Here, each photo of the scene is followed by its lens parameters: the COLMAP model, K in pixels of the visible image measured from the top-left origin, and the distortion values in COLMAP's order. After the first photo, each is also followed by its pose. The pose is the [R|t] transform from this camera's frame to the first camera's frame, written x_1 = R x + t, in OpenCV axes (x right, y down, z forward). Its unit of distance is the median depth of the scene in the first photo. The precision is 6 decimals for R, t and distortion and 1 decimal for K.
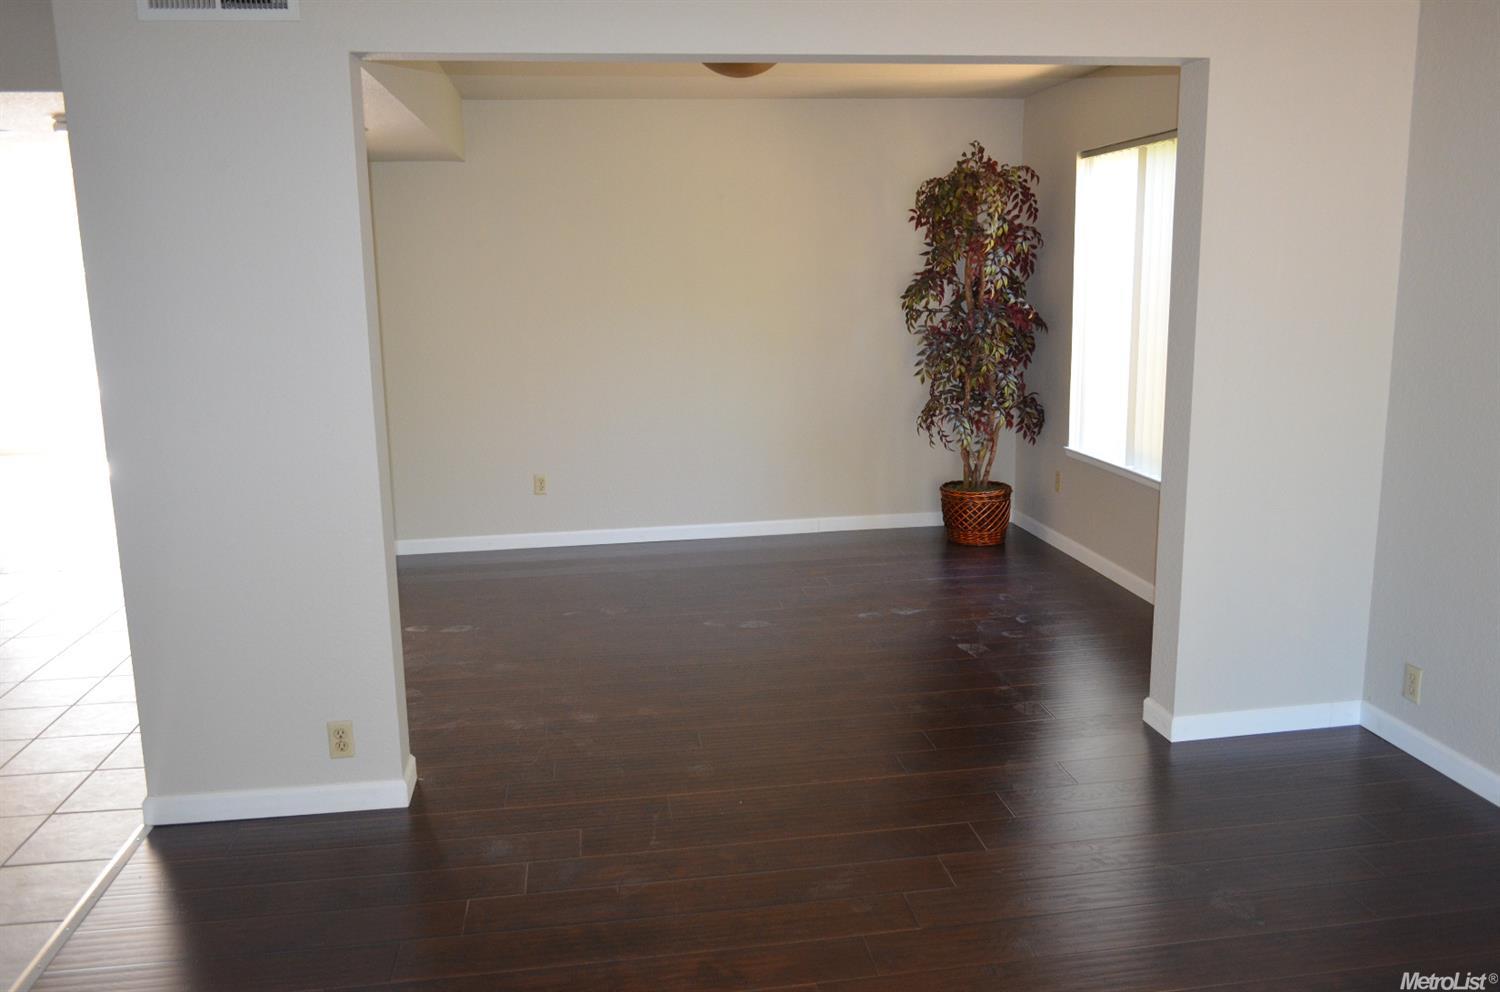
lens RADIAL K [[1166.5, 0, 749.7], [0, 1166.5, 480.9], [0, 0, 1]] dist [-0.005370, 0.007599]
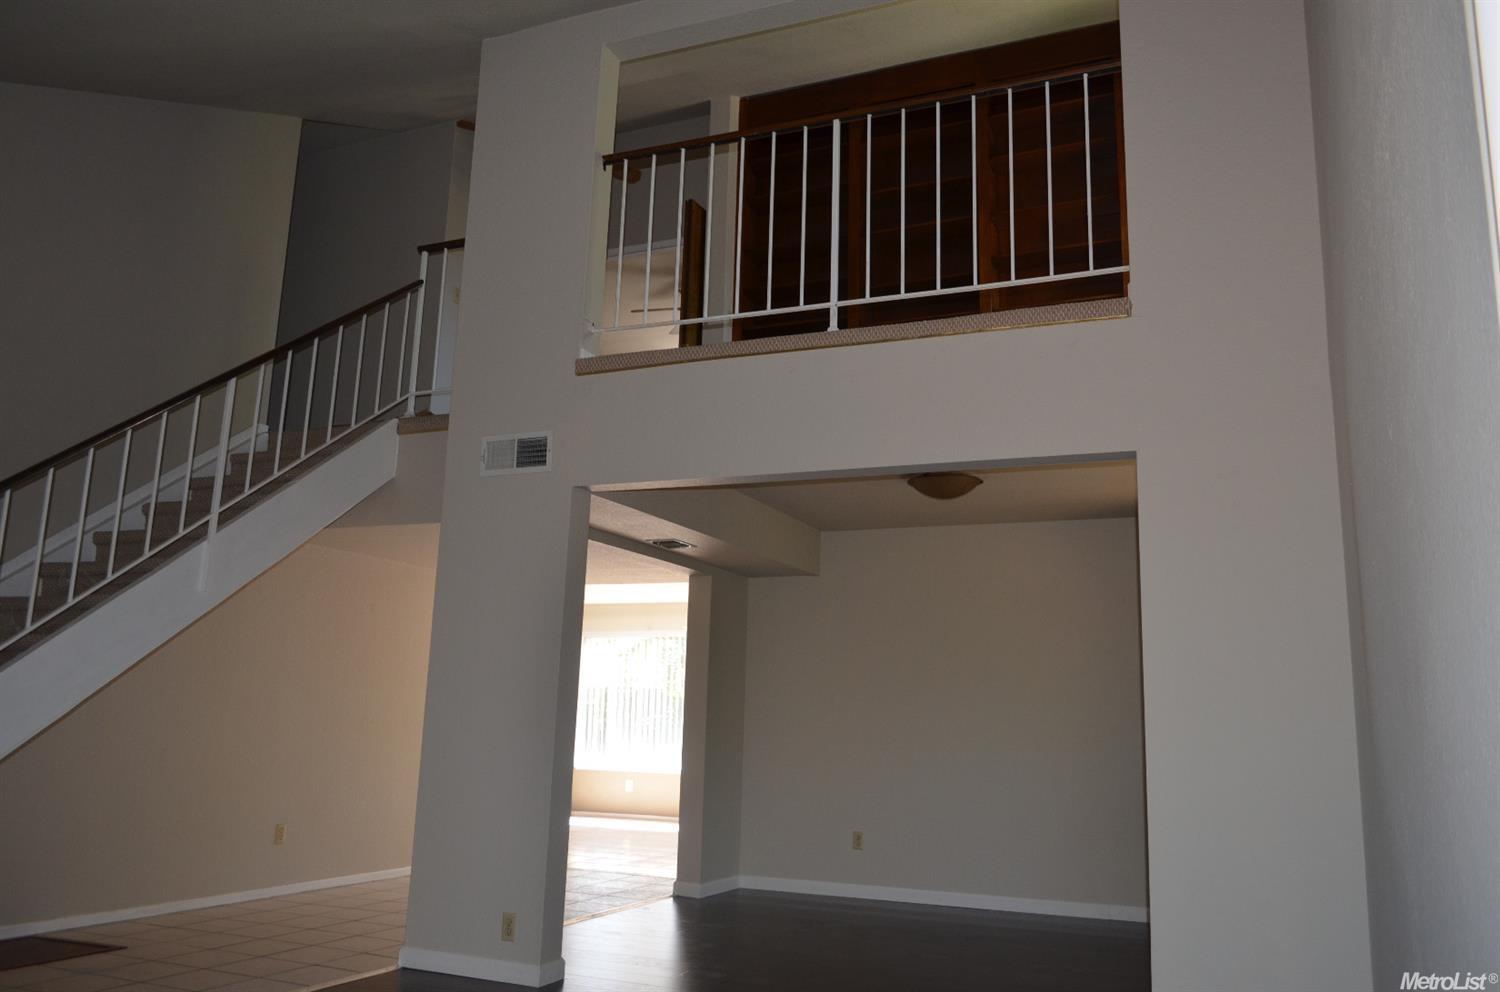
lens RADIAL K [[1144.2, 0, 750.0], [0, 1144.2, 496.0], [0, 0, 1]] dist [0.072777, 0.001719]
pose [[0.854444, -0.061705, -0.515867, 0.375073], [-0.135521, 0.932077, -0.335957, 0.090390], [0.501558, 0.356967, 0.788045, -0.100336]]
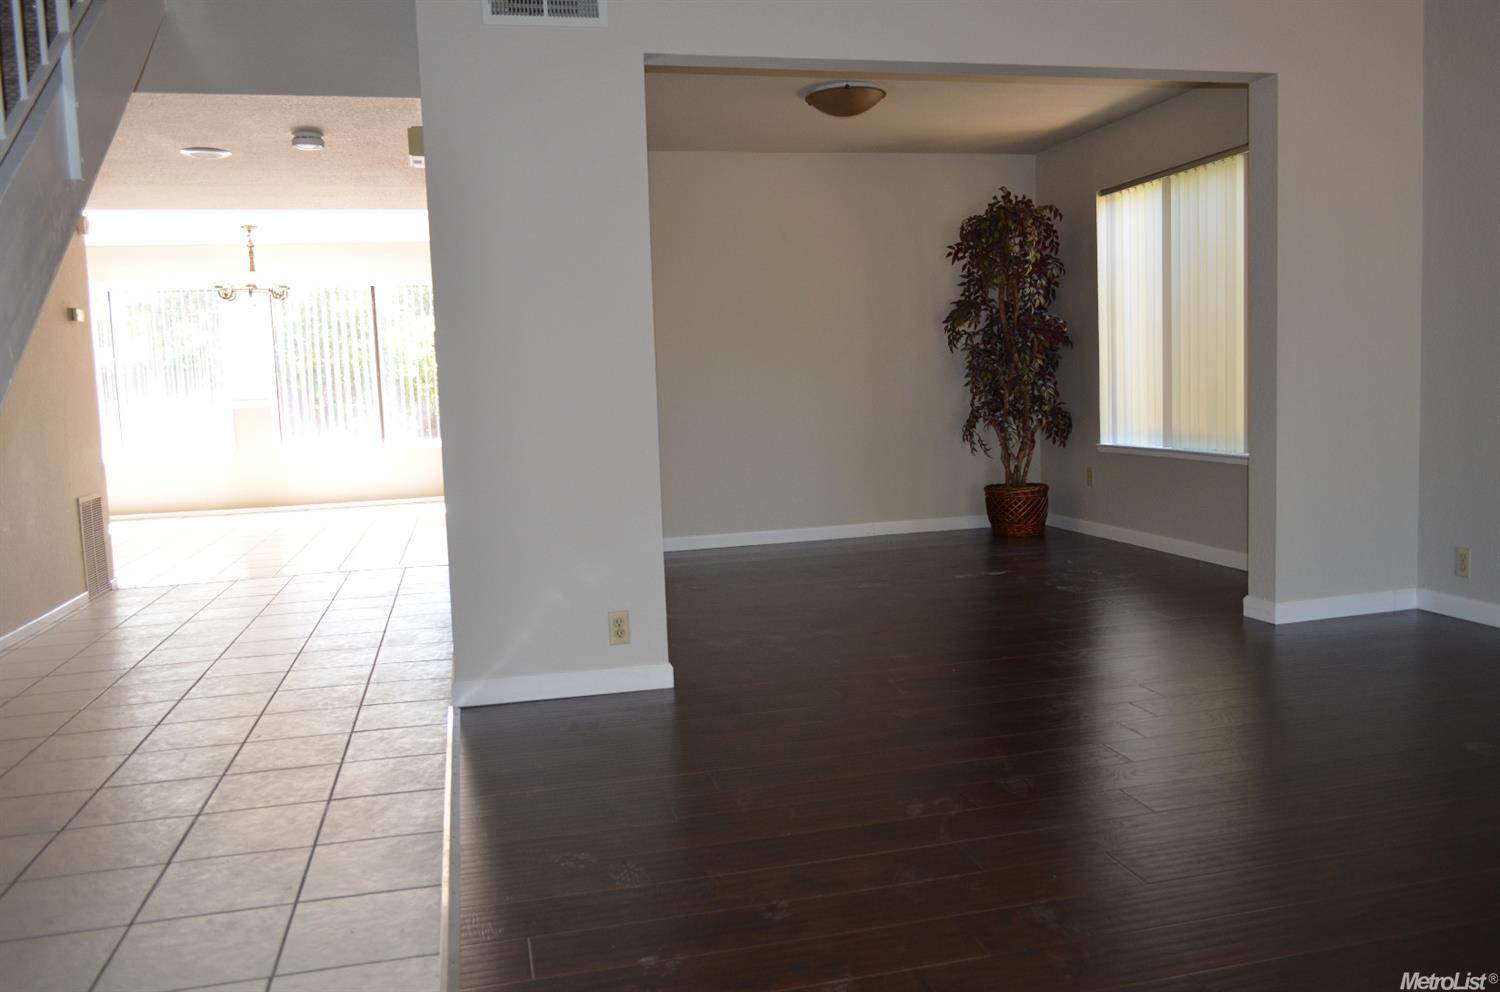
lens RADIAL K [[1166.5, 0, 749.7], [0, 1166.5, 480.9], [0, 0, 1]] dist [-0.005370, 0.007599]
pose [[0.994848, -0.026995, 0.097719, -0.180376], [0.036735, 0.994380, -0.099293, 0.106934], [-0.094489, 0.102371, 0.990248, -0.098585]]
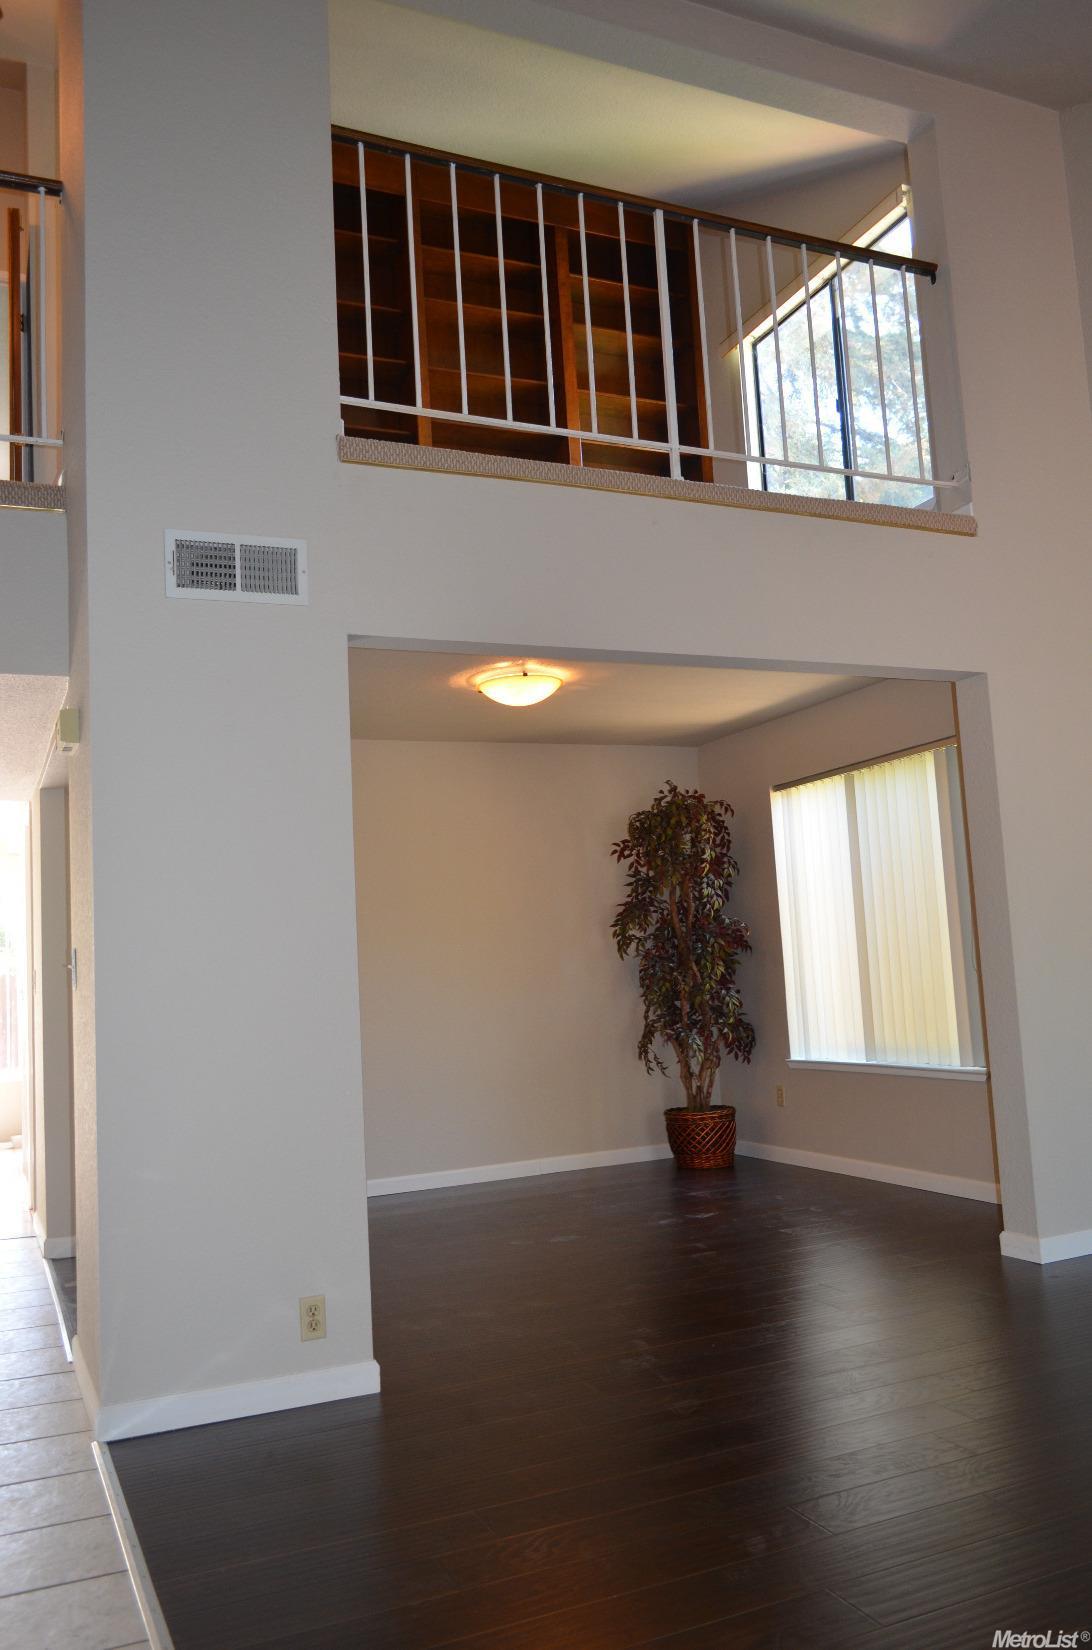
lens RADIAL K [[1301.7, 0, 544.0], [0, 1301.7, 830.5], [0, 0, 1]] dist [-0.009605, 0.002855]
pose [[0.961775, -0.003251, 0.273821, -0.248805], [0.085184, 0.953871, -0.287877, 0.089898], [-0.260254, 0.300198, 0.917687, -0.061975]]
